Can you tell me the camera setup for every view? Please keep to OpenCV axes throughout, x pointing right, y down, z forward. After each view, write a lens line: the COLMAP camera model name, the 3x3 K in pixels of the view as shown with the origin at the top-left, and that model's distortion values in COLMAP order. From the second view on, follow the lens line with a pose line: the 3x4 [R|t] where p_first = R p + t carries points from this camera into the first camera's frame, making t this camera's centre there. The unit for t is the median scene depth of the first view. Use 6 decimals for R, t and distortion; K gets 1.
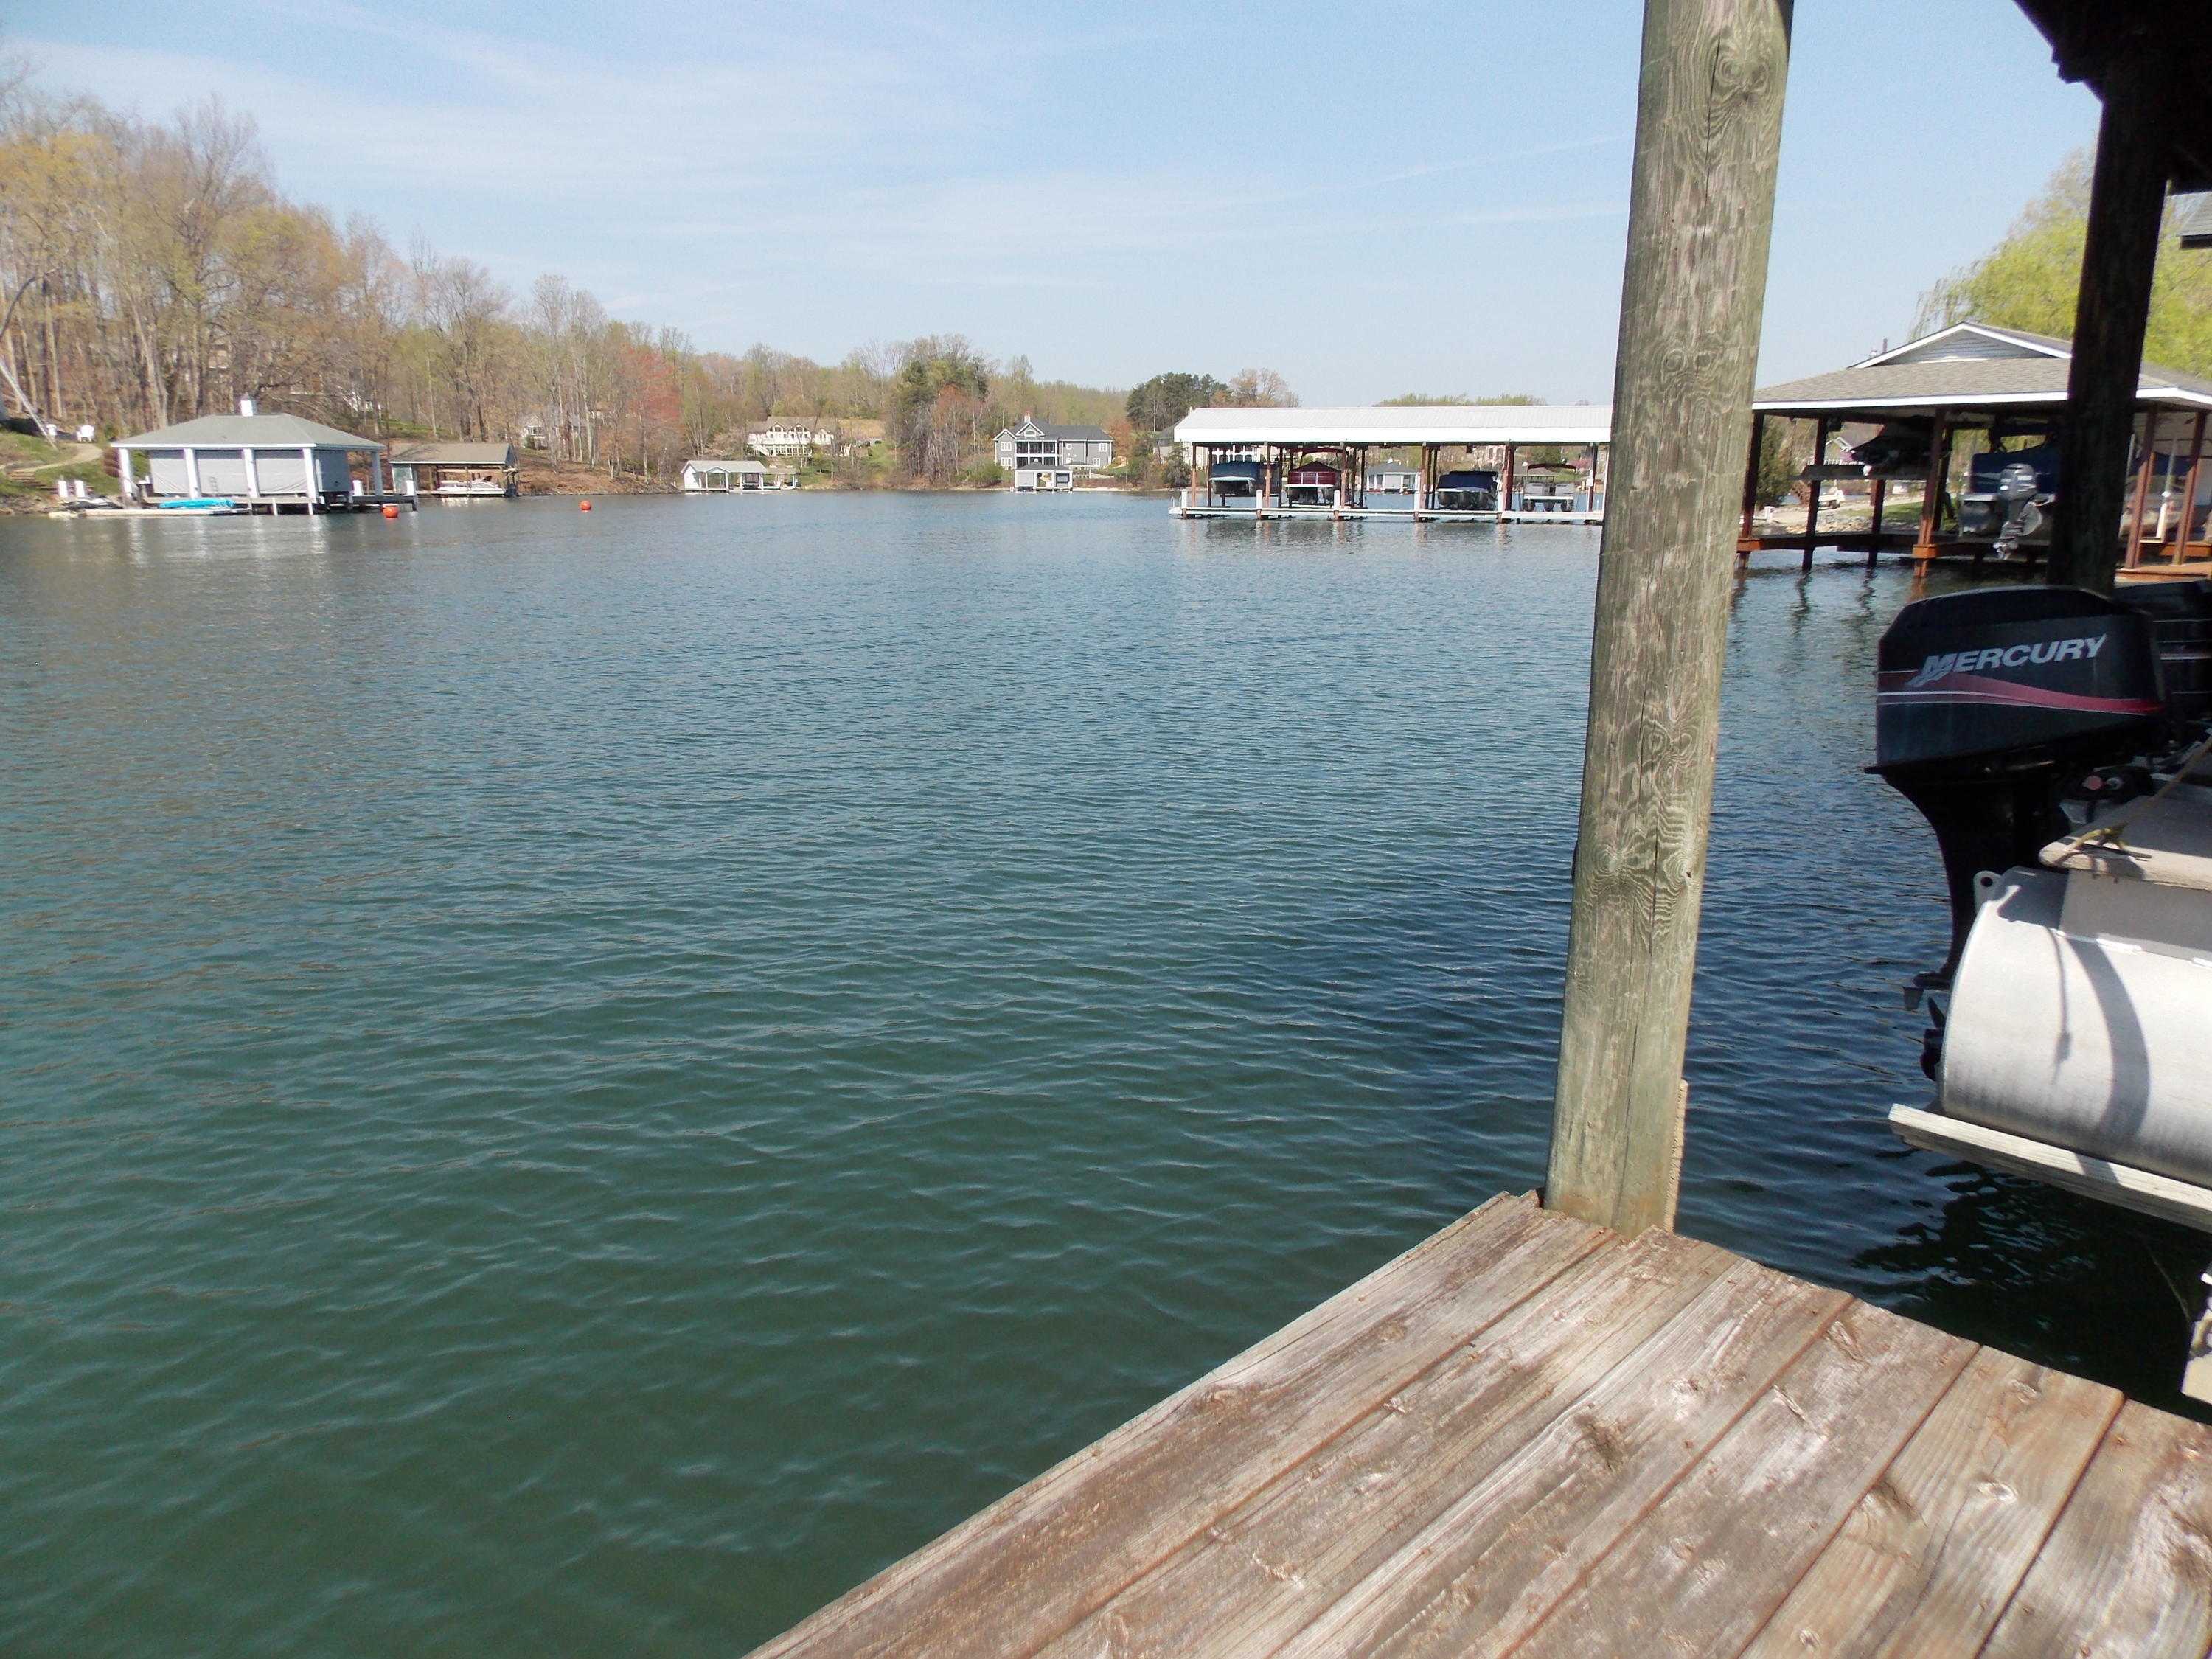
lens RADIAL K [[1462.0, 0, 1098.0], [0, 1462.0, 800.3], [0, 0, 1]] dist [0.002113, 0.001642]
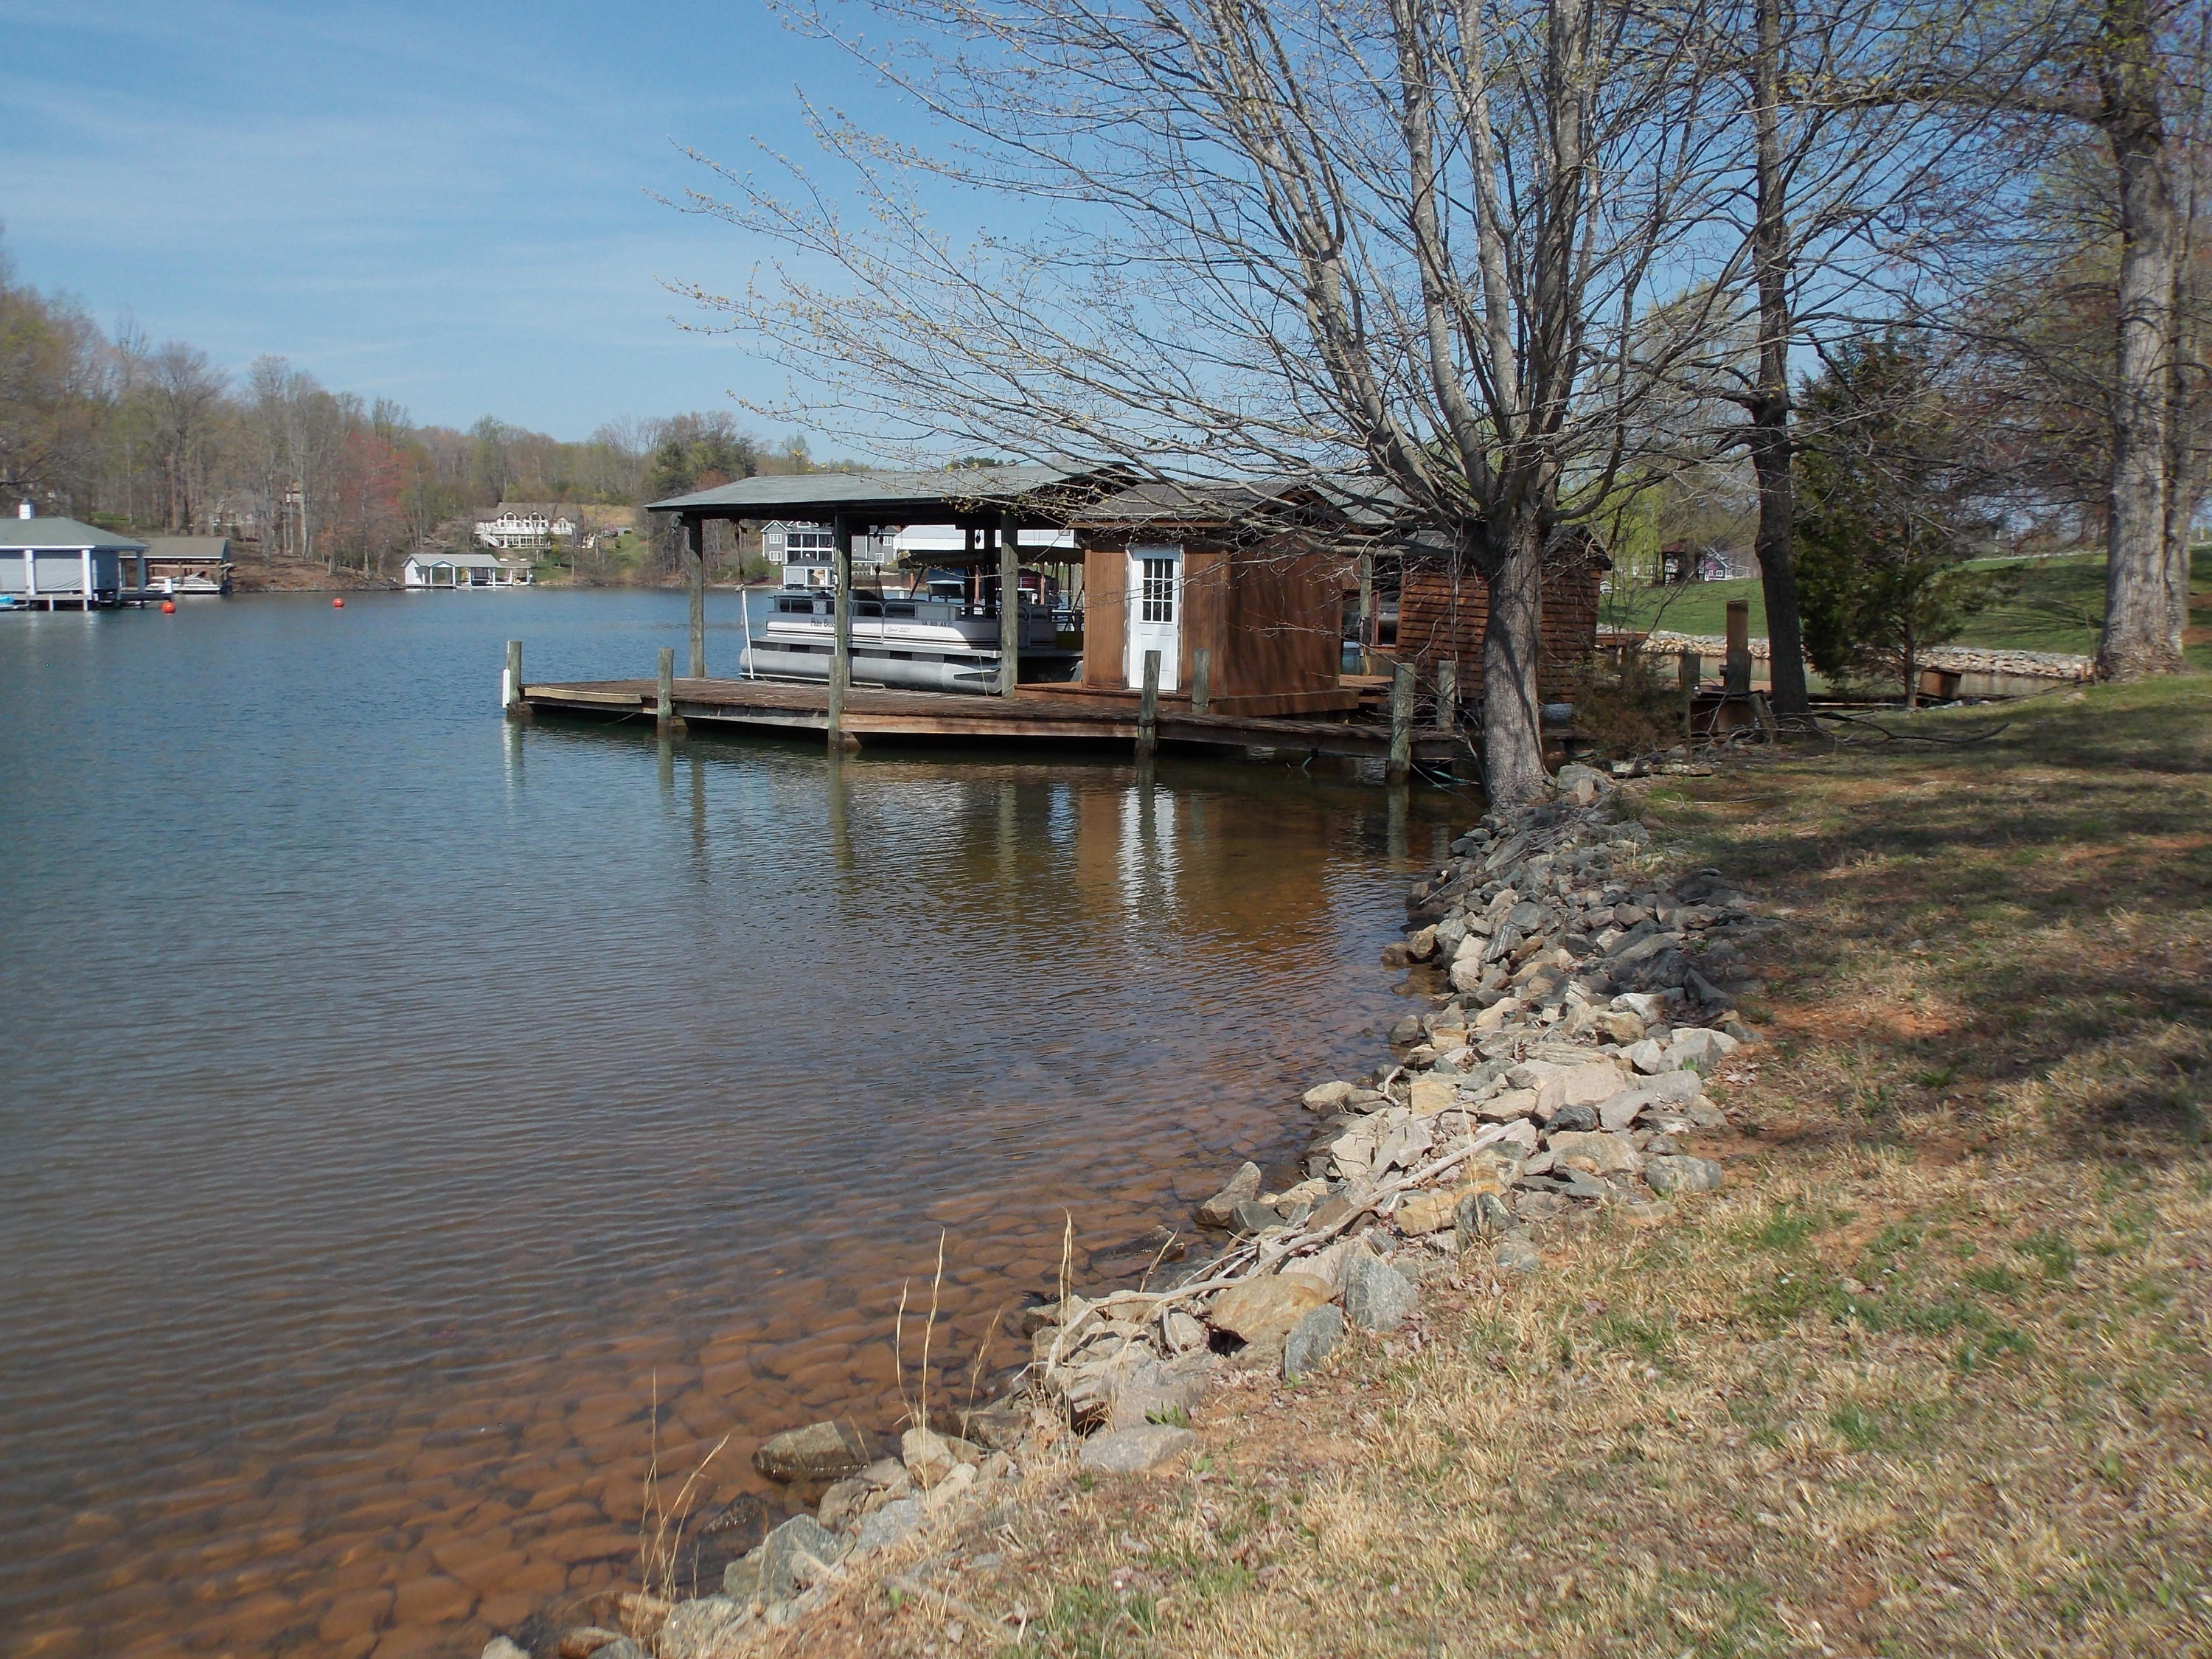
lens RADIAL K [[1827.5, 0, 1097.2], [0, 1827.5, 785.9], [0, 0, 1]] dist [-0.067485, 0.023501]
pose [[0.994359, -0.001162, 0.106059, 0.052512], [0.011886, 0.994862, -0.100541, 0.069917], [-0.105398, 0.101234, 0.989264, -0.346746]]
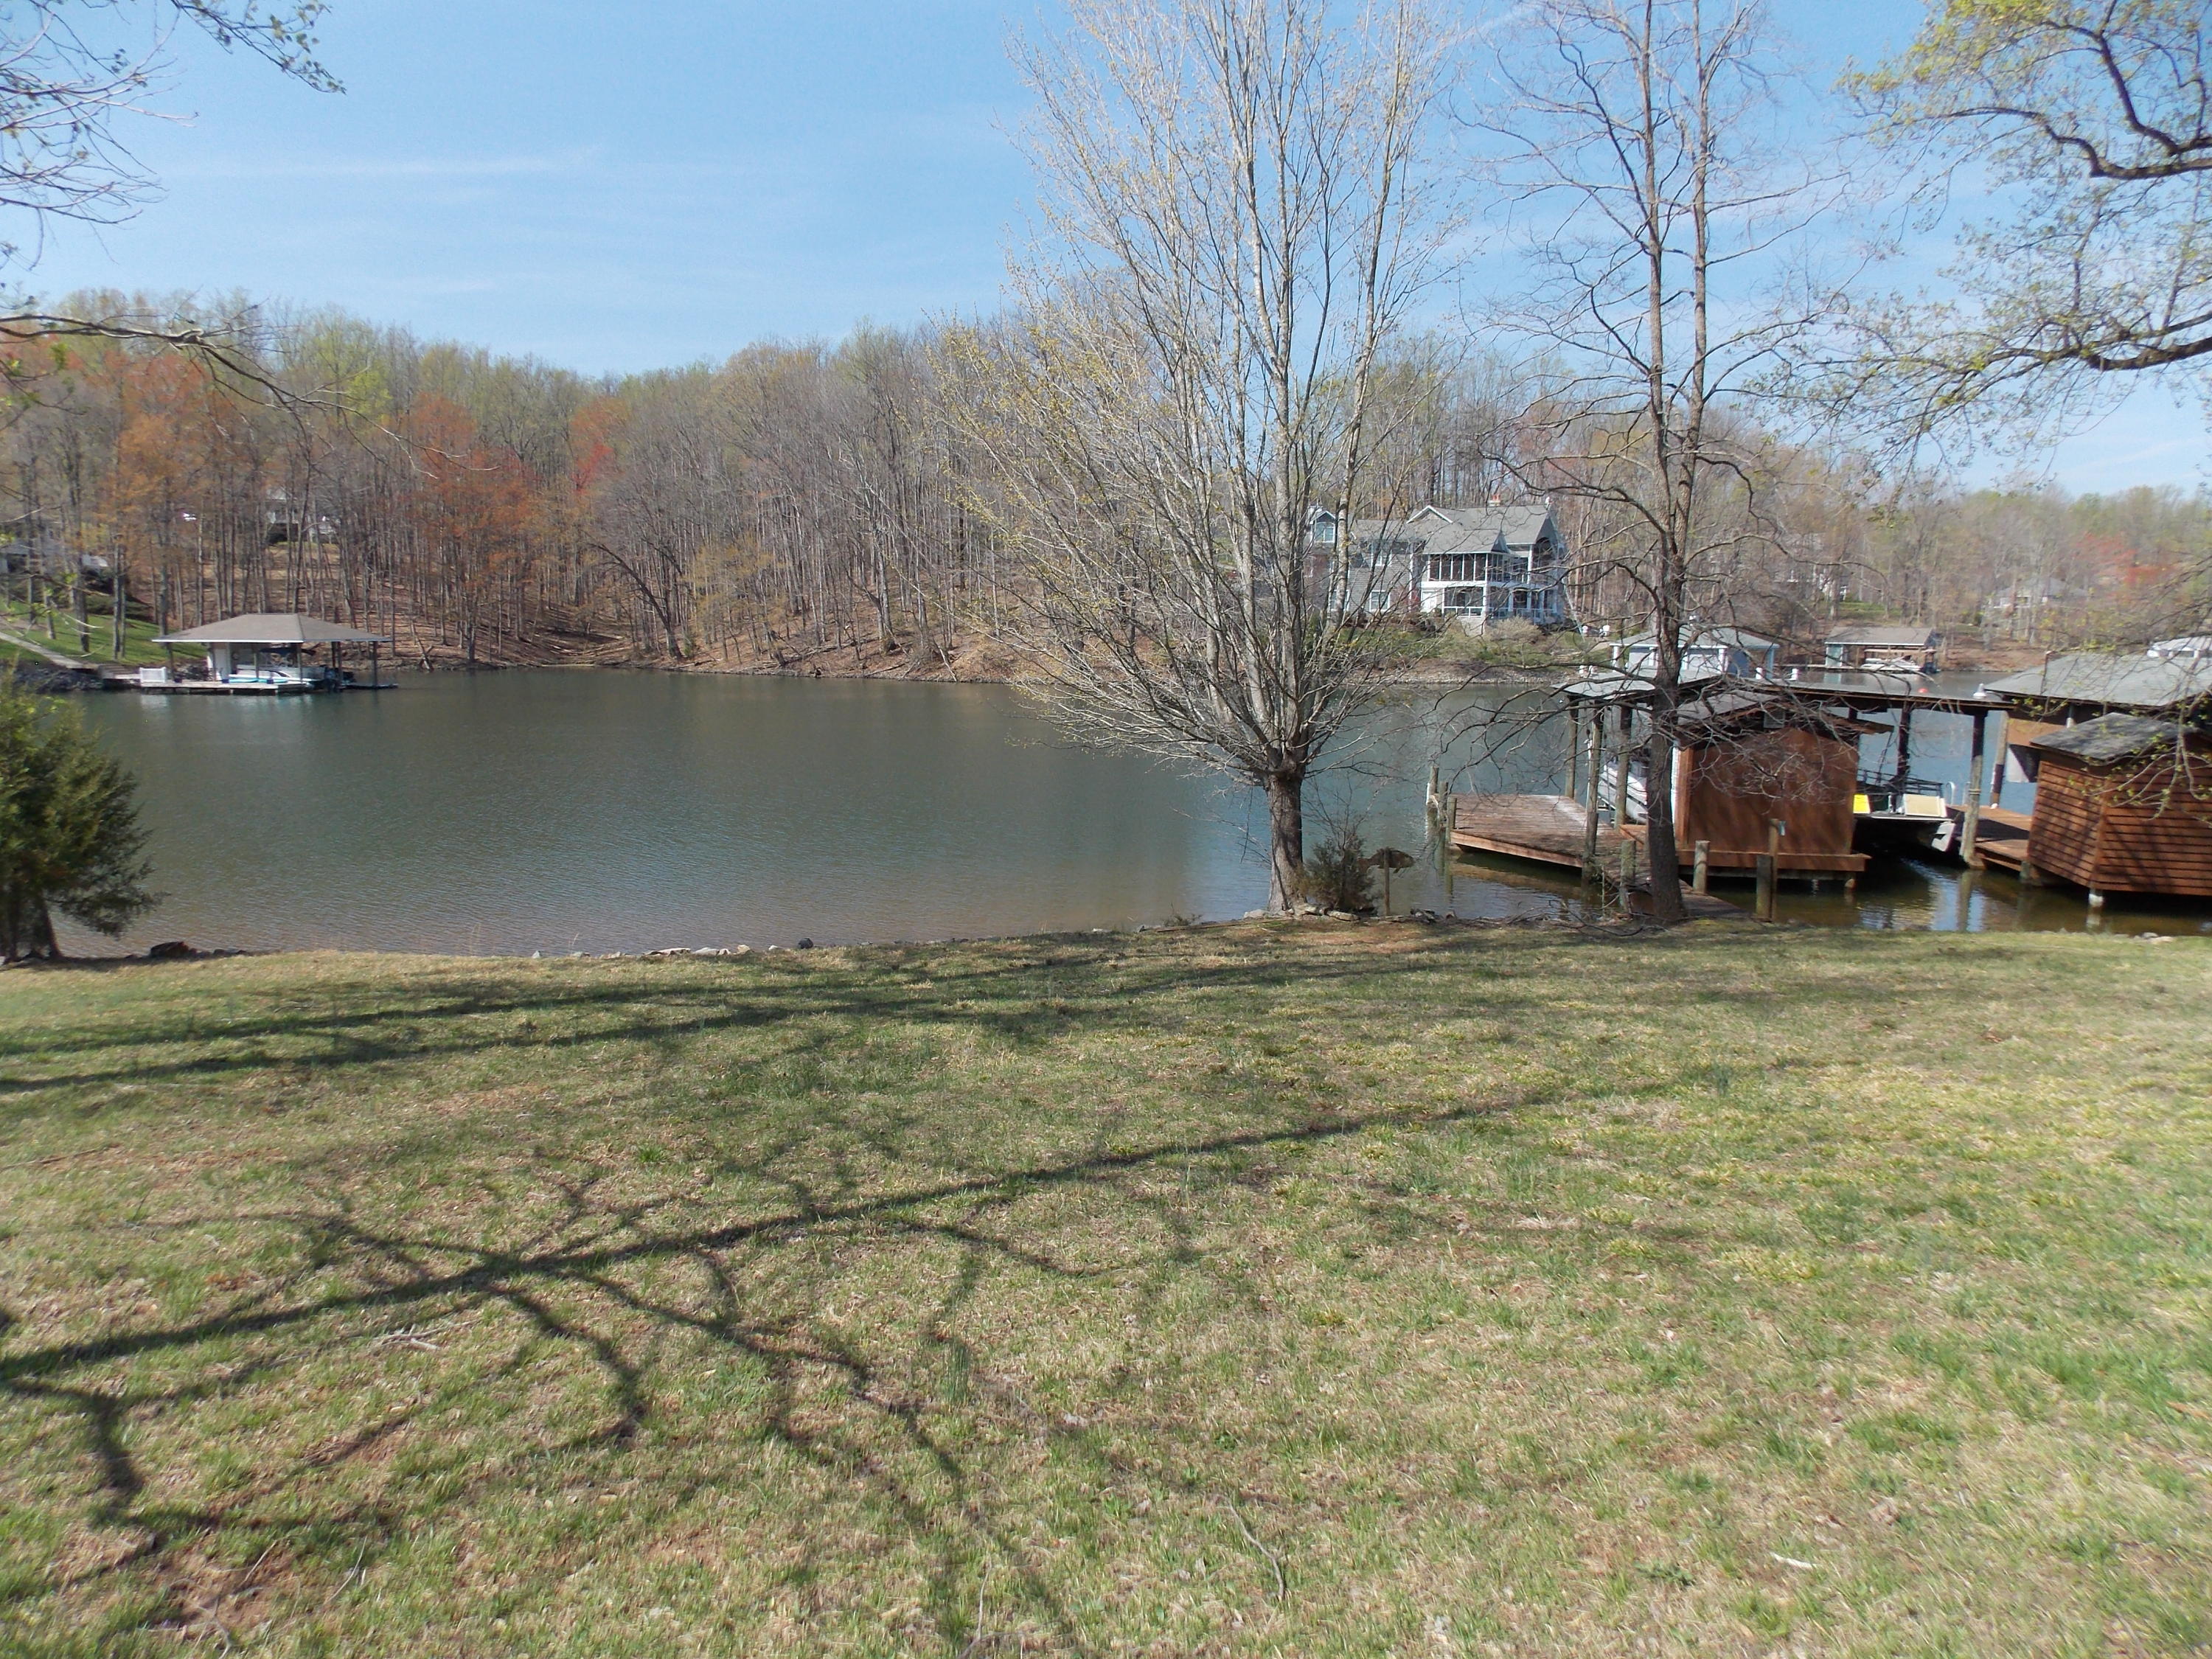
lens RADIAL K [[1462.0, 0, 1108.1], [0, 1462.0, 812.2], [0, 0, 1]] dist [0.002113, 0.001642]
pose [[0.592620, 0.114500, -0.797302, 0.303342], [-0.189033, 0.981971, 0.000515, 0.043167], [0.782986, 0.150411, 0.603580, -0.377680]]
